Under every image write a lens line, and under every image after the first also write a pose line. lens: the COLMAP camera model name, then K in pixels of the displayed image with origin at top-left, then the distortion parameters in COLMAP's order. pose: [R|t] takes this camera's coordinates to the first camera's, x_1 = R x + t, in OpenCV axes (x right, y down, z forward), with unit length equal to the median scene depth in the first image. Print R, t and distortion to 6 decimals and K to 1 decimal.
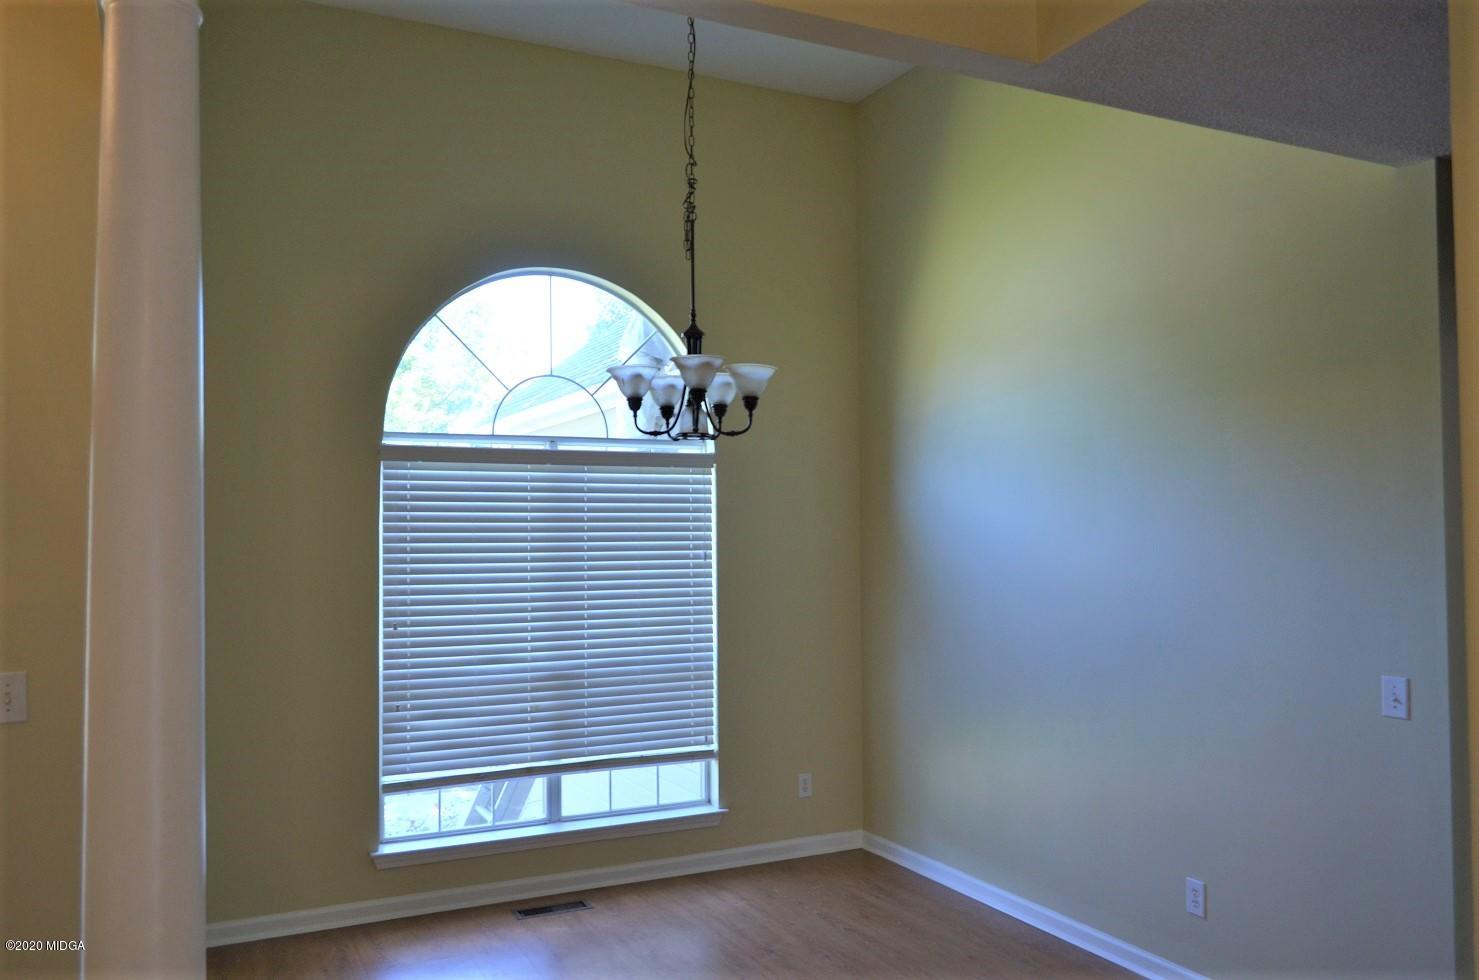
lens RADIAL K [[1135.3, 0, 750.7], [0, 1135.3, 490.6], [0, 0, 1]] dist [-0.001953, -0.000426]
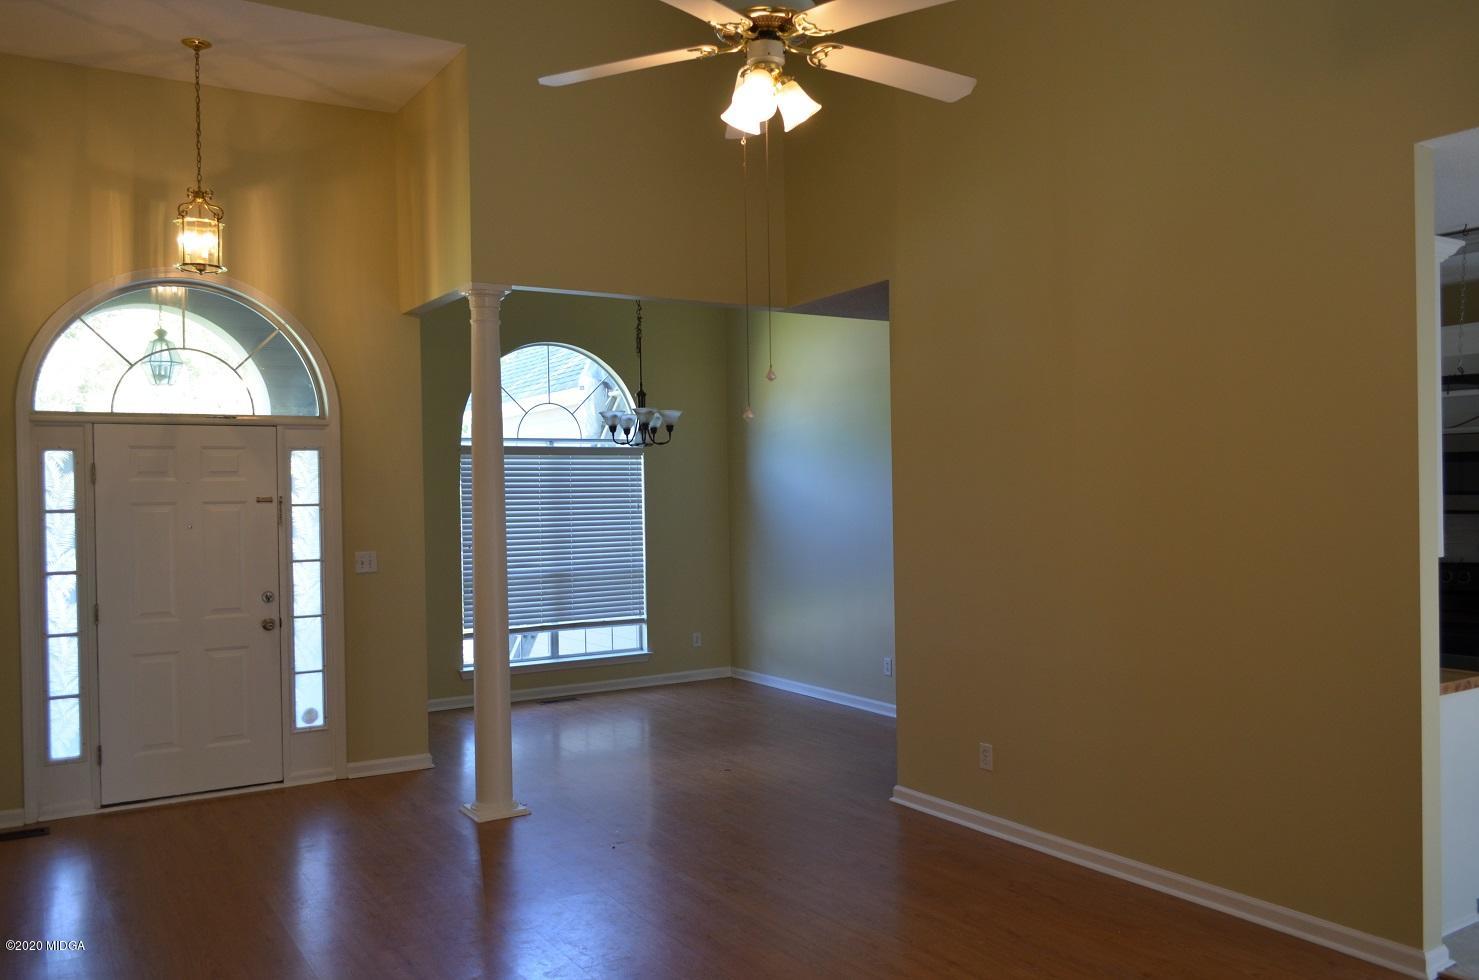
lens RADIAL K [[1183.9, 0, 745.7], [0, 1183.9, 495.4], [0, 0, 1]] dist [-0.001404, -0.009131]
pose [[0.995503, -0.009013, 0.094297, -0.049149], [0.005455, 0.999266, 0.037927, -0.027844], [-0.094569, -0.037242, 0.994821, -0.843229]]
